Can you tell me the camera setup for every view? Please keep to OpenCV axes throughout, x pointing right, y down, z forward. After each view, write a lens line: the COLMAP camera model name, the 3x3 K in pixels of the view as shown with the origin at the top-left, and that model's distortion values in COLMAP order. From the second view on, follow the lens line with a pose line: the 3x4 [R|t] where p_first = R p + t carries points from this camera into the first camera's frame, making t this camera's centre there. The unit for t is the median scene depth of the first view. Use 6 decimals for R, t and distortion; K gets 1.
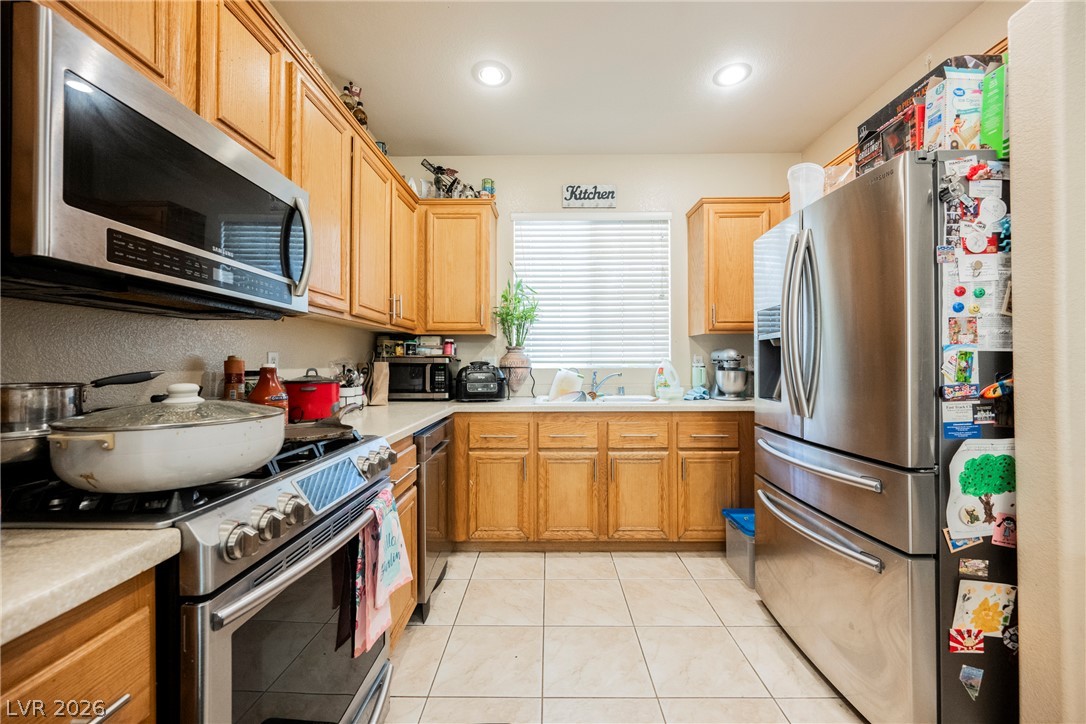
lens RADIAL K [[422.1, 0, 544.5], [0, 422.1, 360.1], [0, 0, 1]] dist [-0.000905, -0.000200]
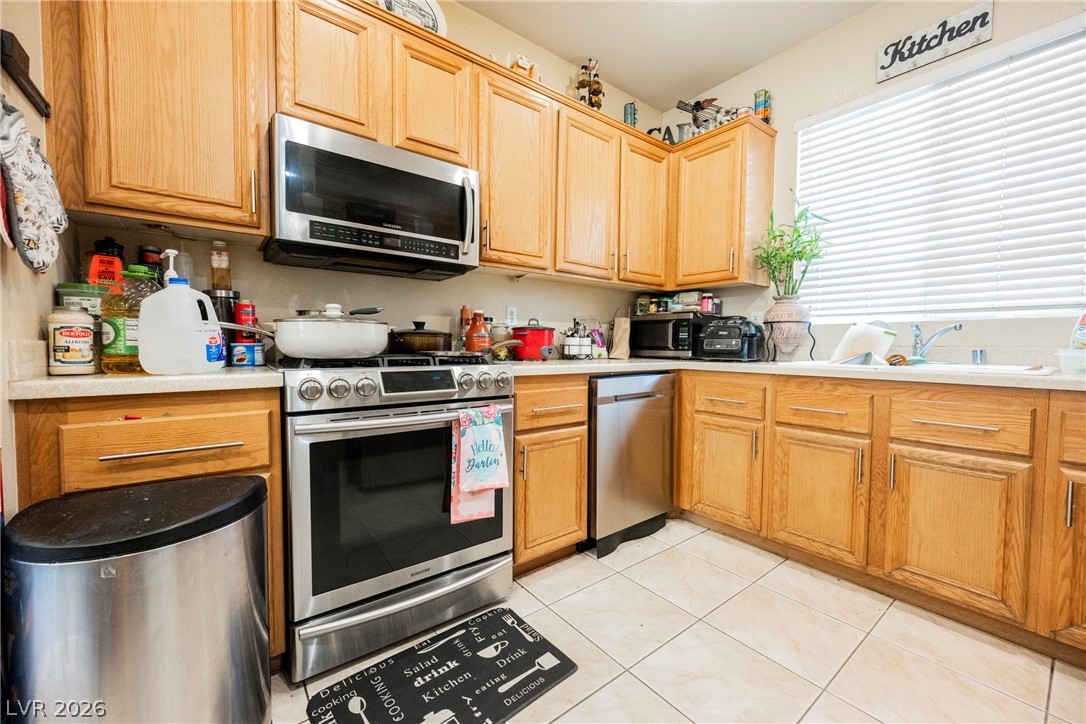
lens RADIAL K [[424.9, 0, 543.0], [0, 424.9, 362.0], [0, 0, 1]] dist [-0.000514, 0.000022]
pose [[0.619371, 0.038946, -0.784132, 0.328235], [-0.003689, 0.998902, 0.046699, 0.065905], [0.785090, -0.026031, 0.618834, 0.190455]]
